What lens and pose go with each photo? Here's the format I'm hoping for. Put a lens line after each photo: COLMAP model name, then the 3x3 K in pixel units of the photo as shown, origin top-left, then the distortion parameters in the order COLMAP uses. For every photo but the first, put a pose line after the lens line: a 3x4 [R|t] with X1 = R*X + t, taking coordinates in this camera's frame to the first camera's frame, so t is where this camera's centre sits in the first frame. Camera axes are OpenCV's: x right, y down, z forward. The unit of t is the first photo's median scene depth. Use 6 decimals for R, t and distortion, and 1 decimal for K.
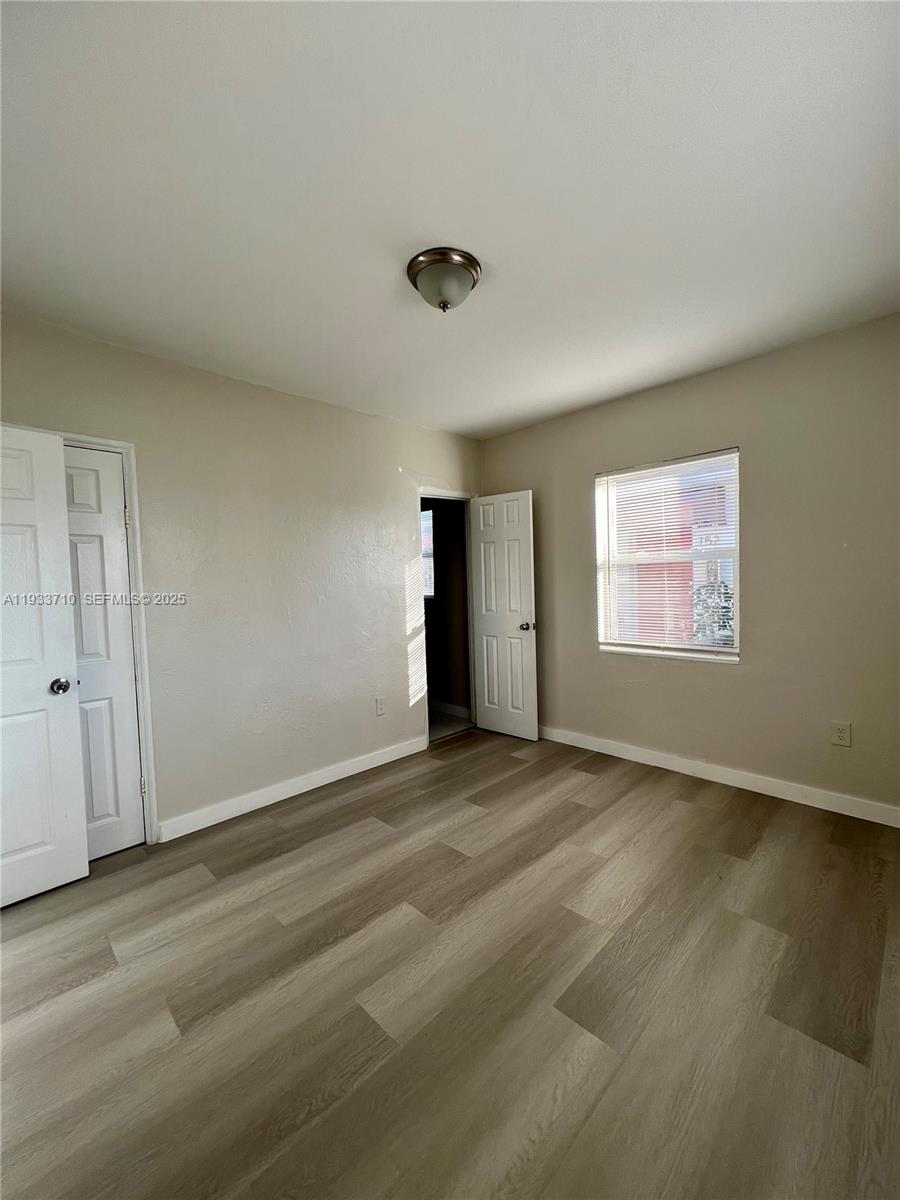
lens RADIAL K [[480.4, 0, 447.7], [0, 480.4, 600.7], [0, 0, 1]] dist [-0.002295, 0.000883]
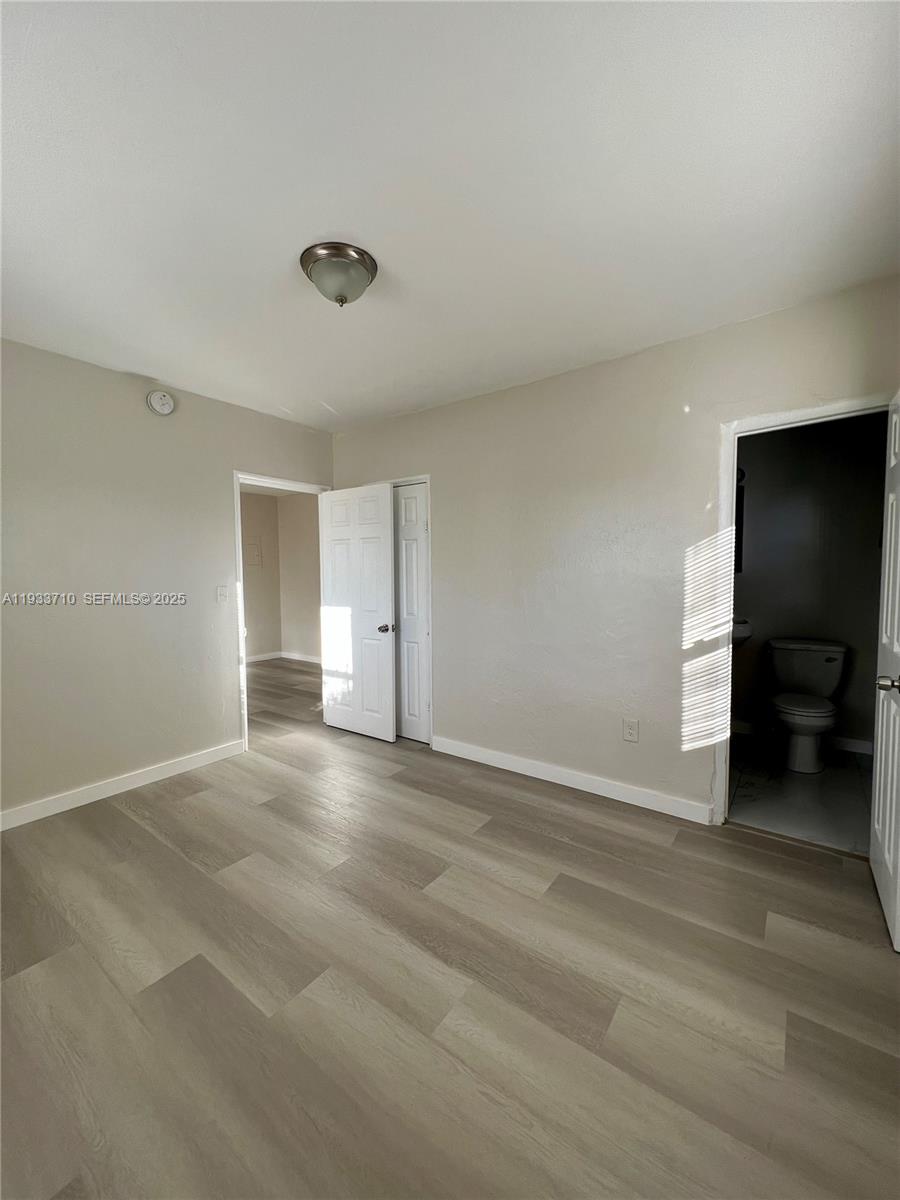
lens RADIAL K [[480.4, 0, 446.8], [0, 480.4, 600.6], [0, 0, 1]] dist [-0.002295, 0.000883]
pose [[0.148231, 0.089352, -0.984908, 0.687859], [-0.033769, 0.995787, 0.085257, -0.058059], [0.988376, 0.020622, 0.150624, 0.702773]]
